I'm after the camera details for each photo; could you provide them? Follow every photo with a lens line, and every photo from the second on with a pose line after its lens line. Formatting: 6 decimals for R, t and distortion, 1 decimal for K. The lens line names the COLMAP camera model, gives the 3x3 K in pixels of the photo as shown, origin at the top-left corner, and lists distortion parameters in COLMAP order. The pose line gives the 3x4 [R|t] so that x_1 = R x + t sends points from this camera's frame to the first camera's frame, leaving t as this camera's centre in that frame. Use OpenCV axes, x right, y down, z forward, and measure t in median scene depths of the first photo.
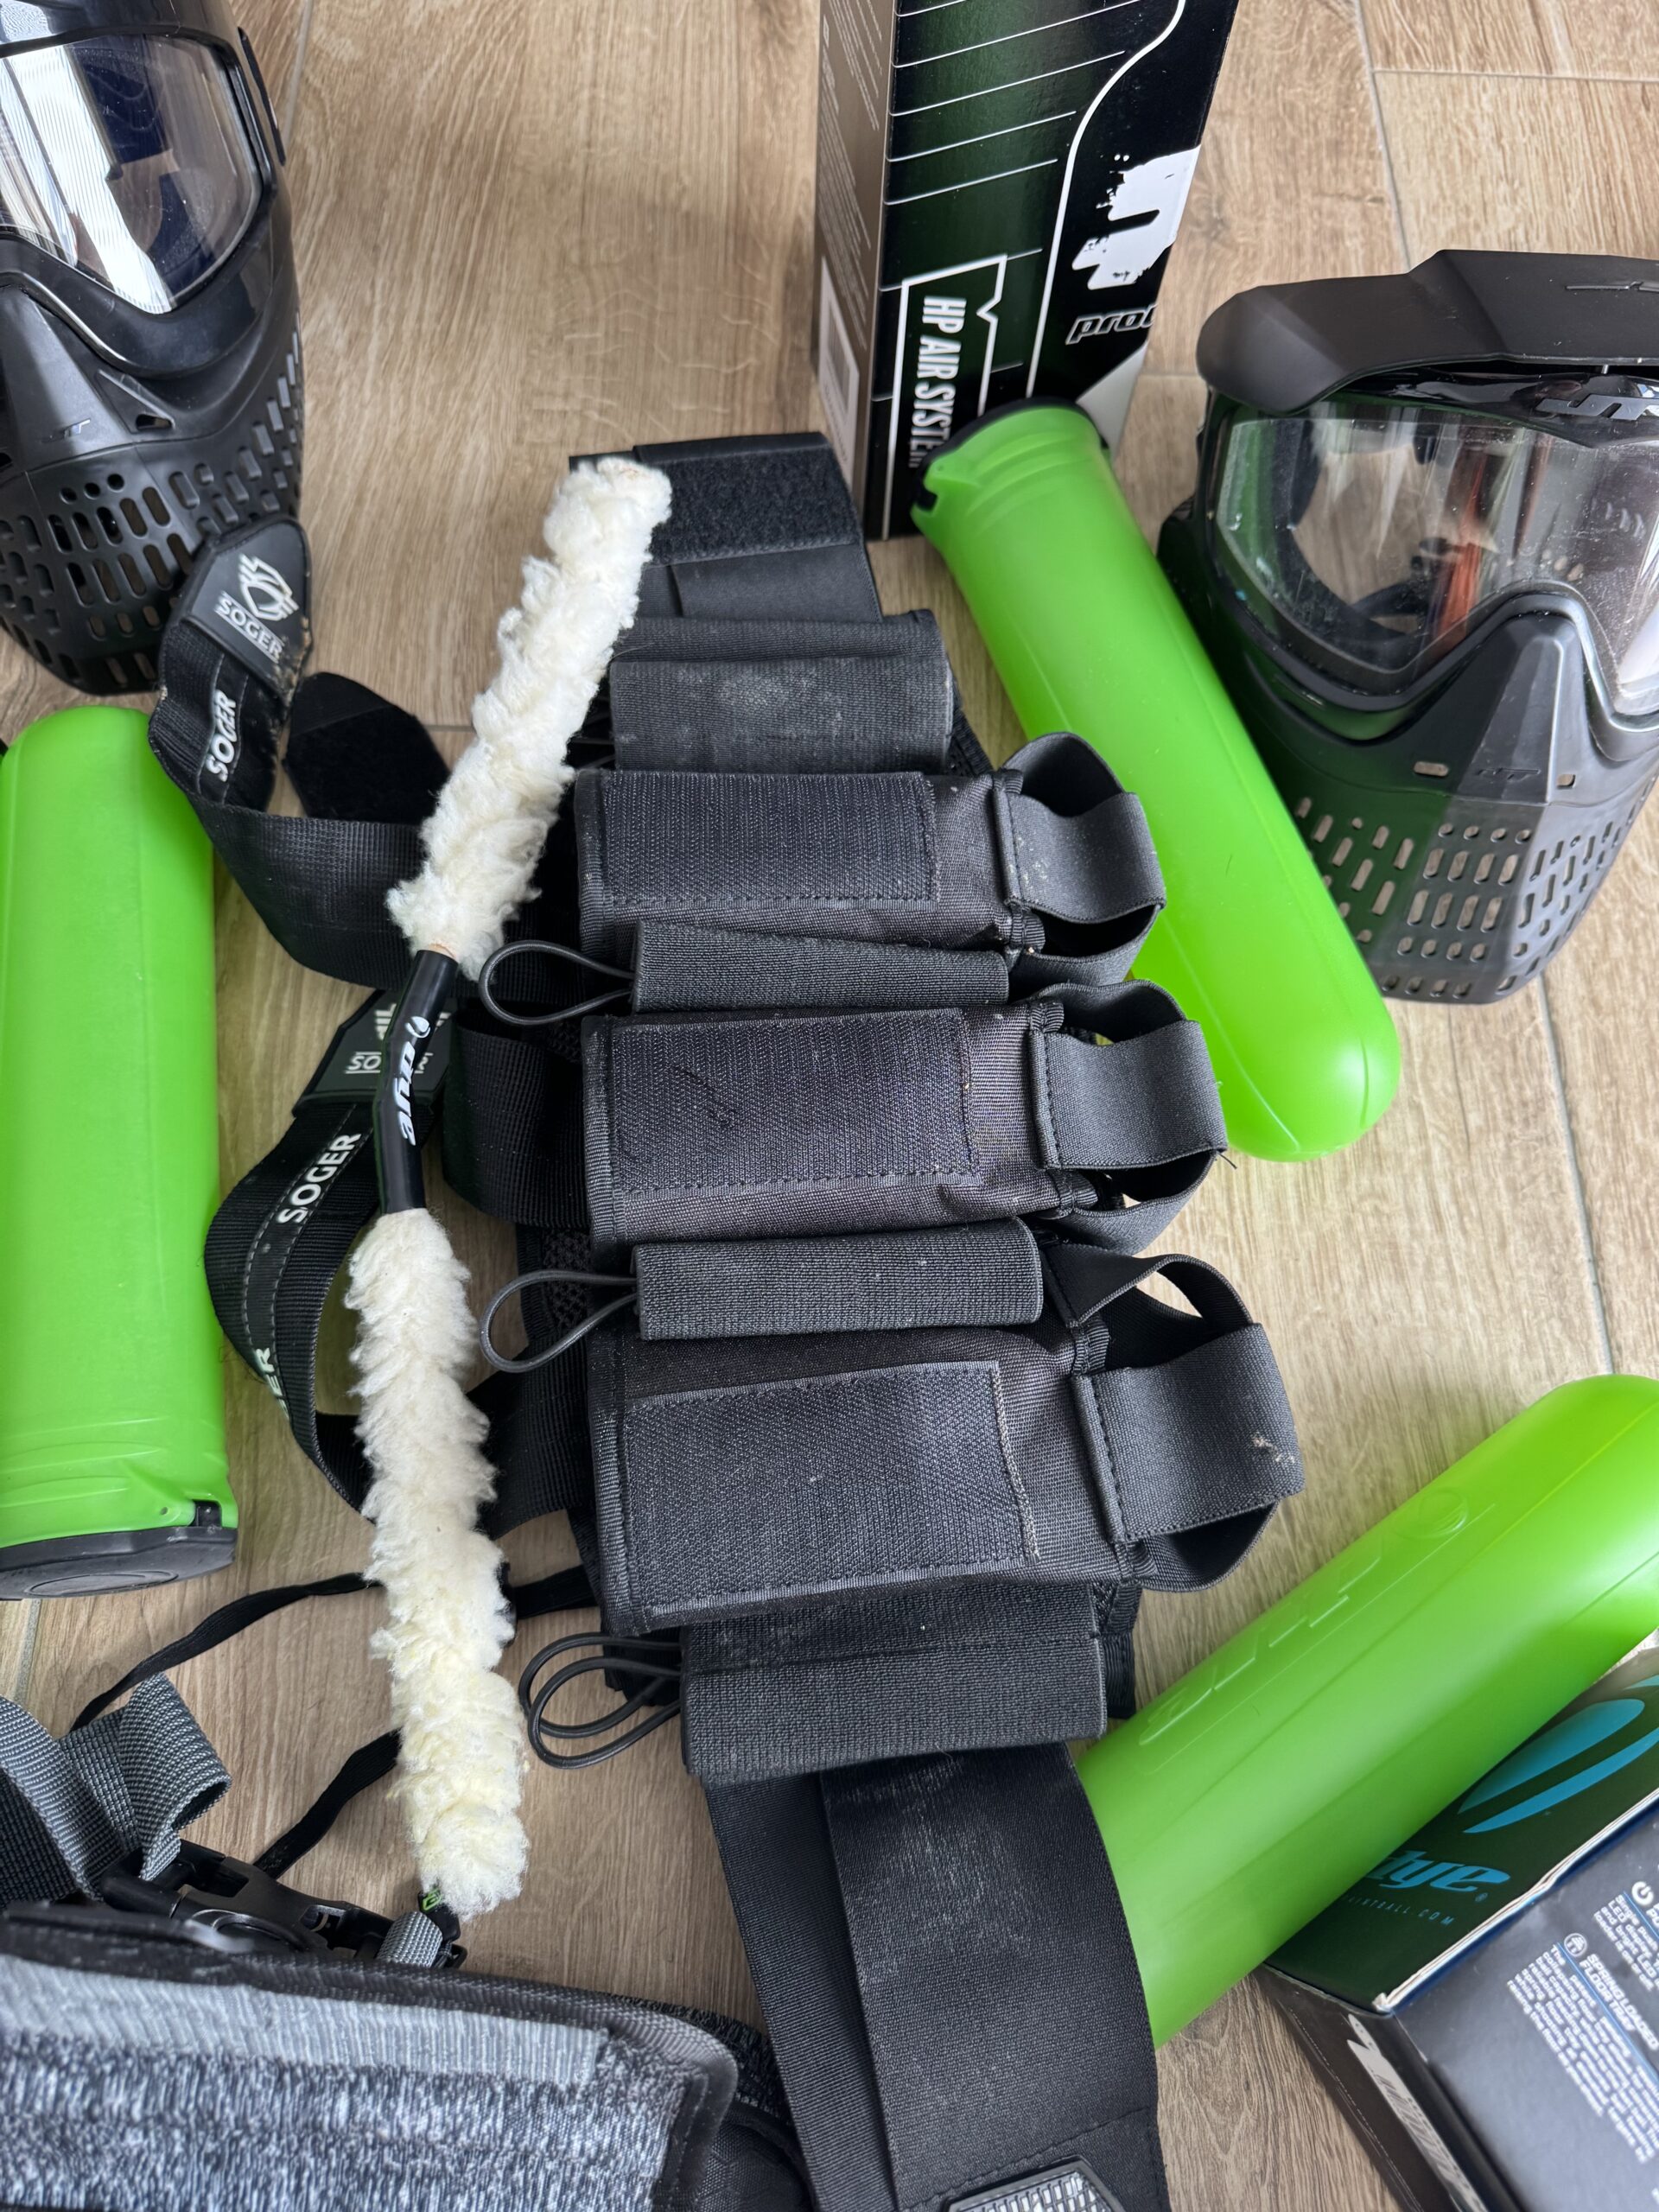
lens RADIAL K [[1571.4, 0, 837.0], [0, 1571.4, 1096.8], [0, 0, 1]] dist [-0.011684, -0.002180]
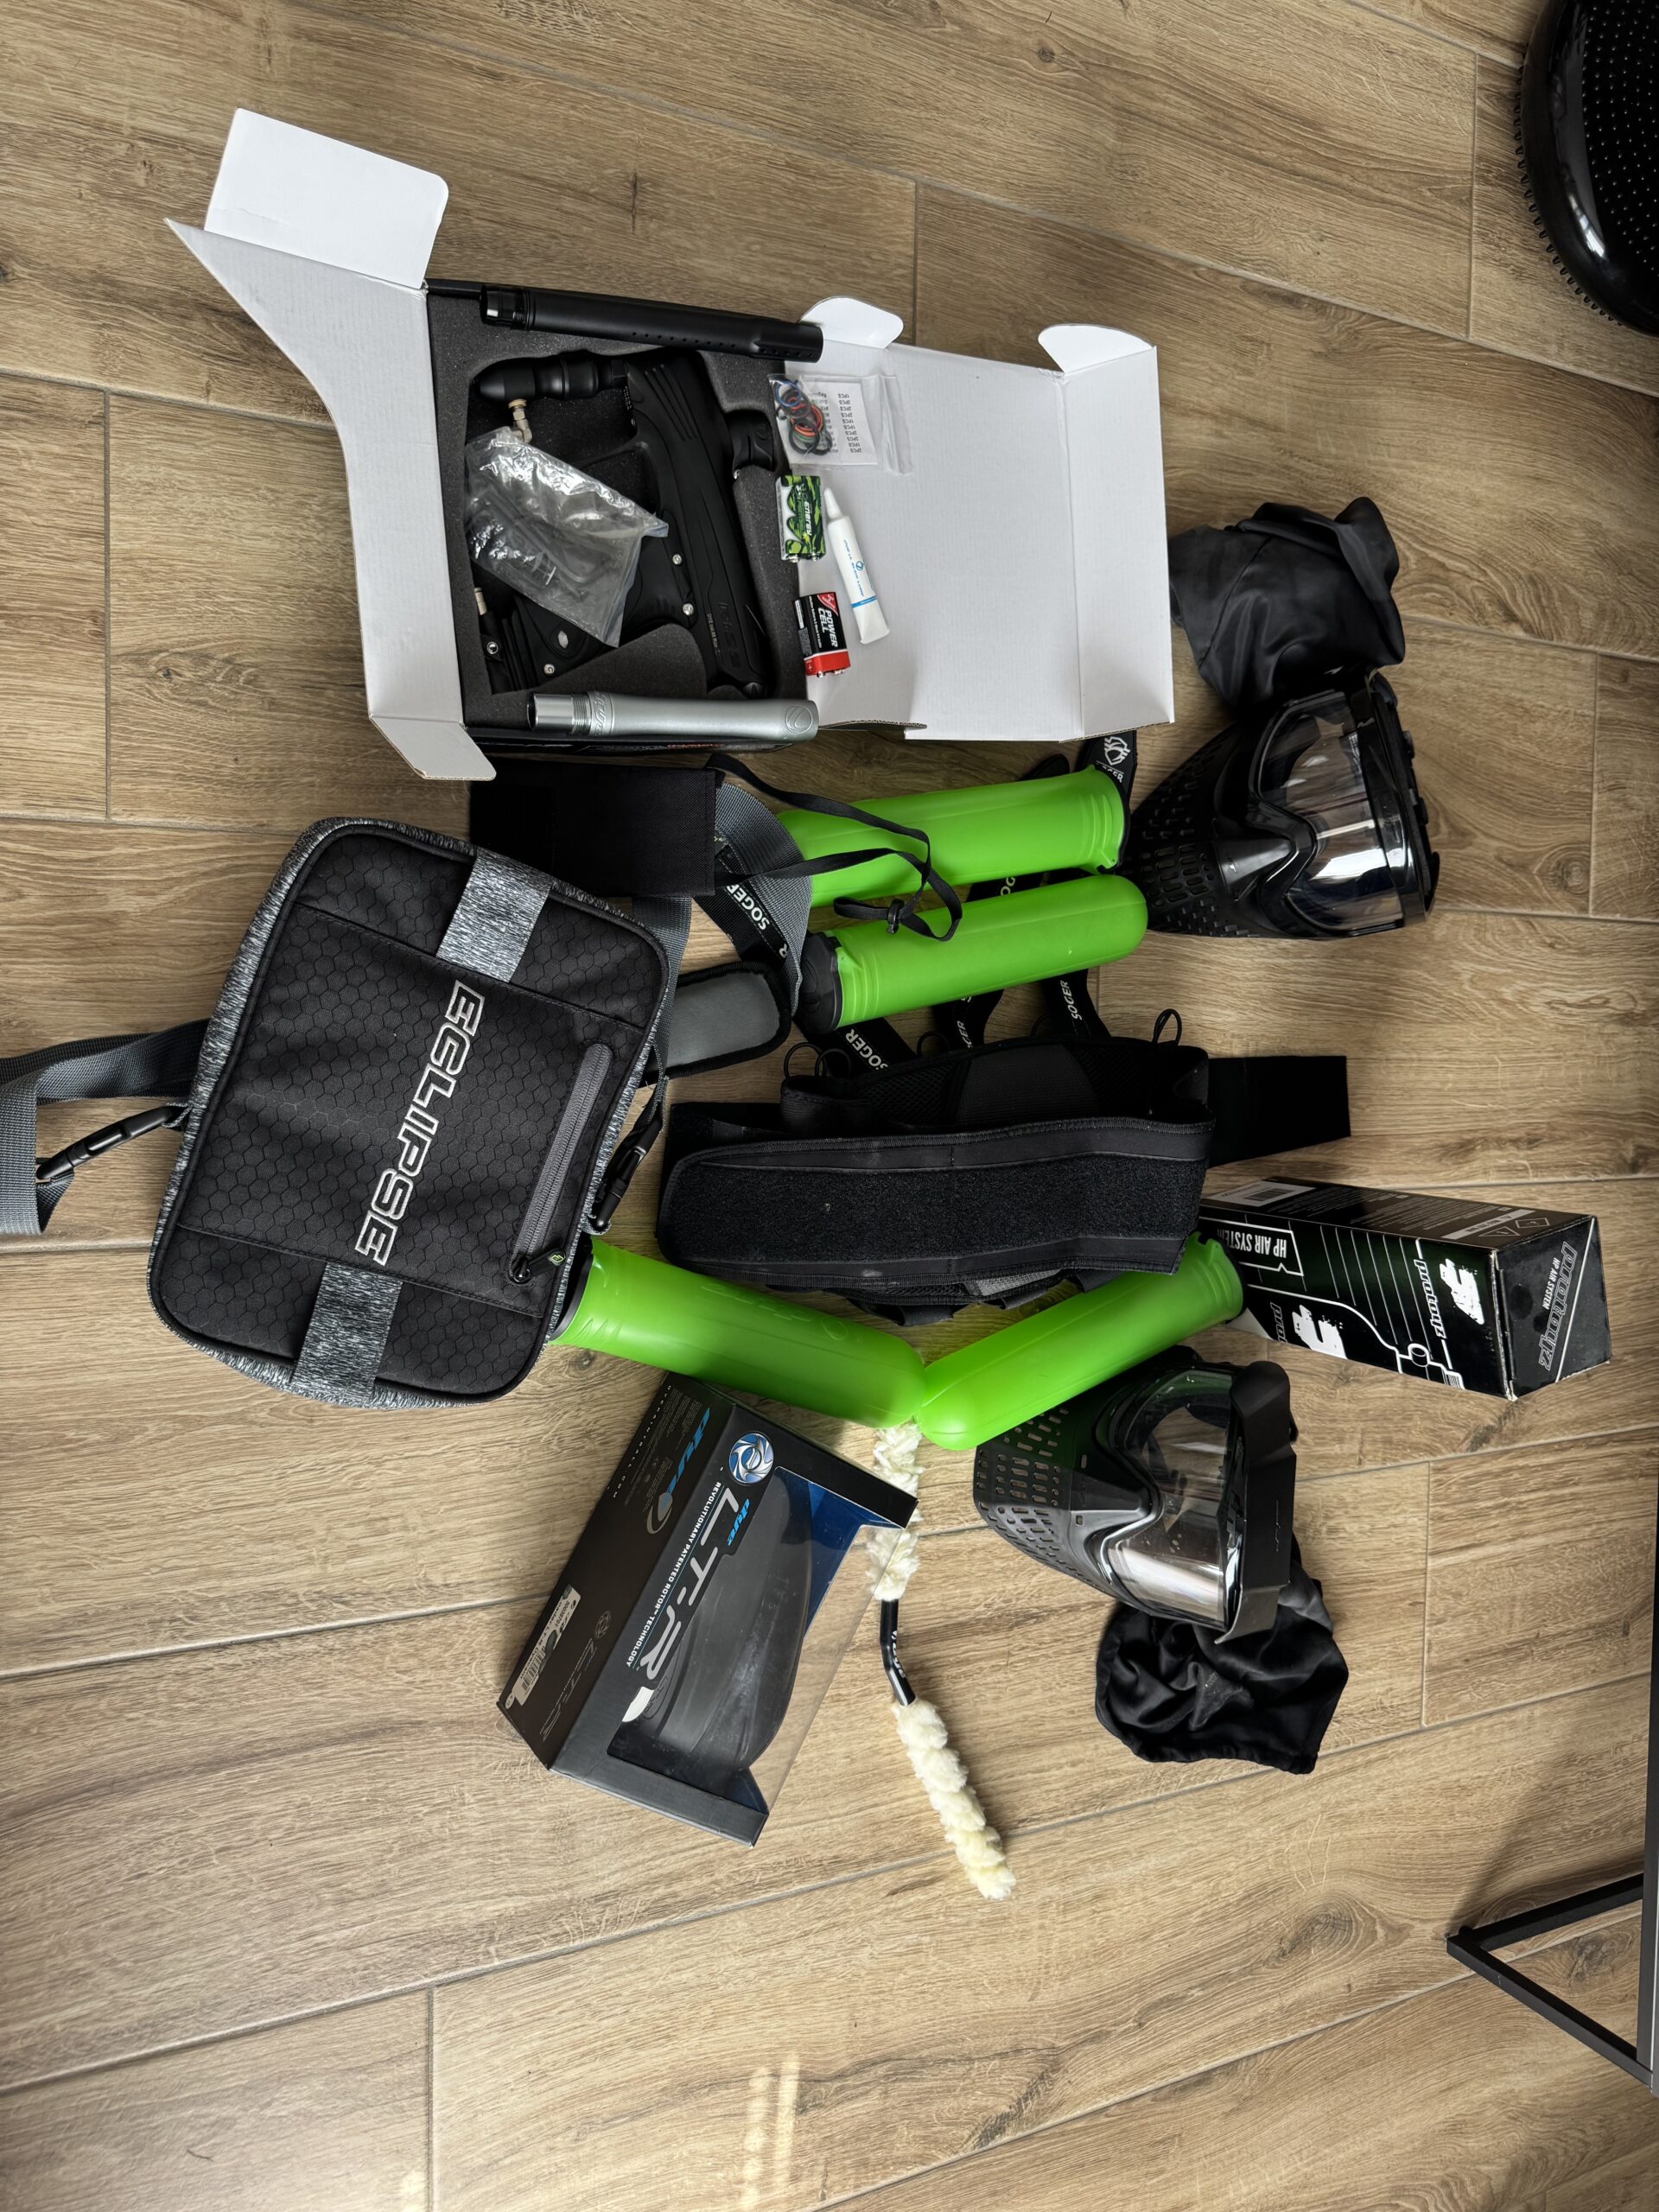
lens RADIAL K [[1521.5, 0, 852.5], [0, 1521.5, 1117.0], [0, 0, 1]] dist [0.065115, -0.003041]
pose [[-0.000979, 0.999699, 0.024534, -0.172515], [-0.994476, 0.001602, -0.104953, 0.340233], [-0.104961, -0.024502, 0.994174, -1.110822]]
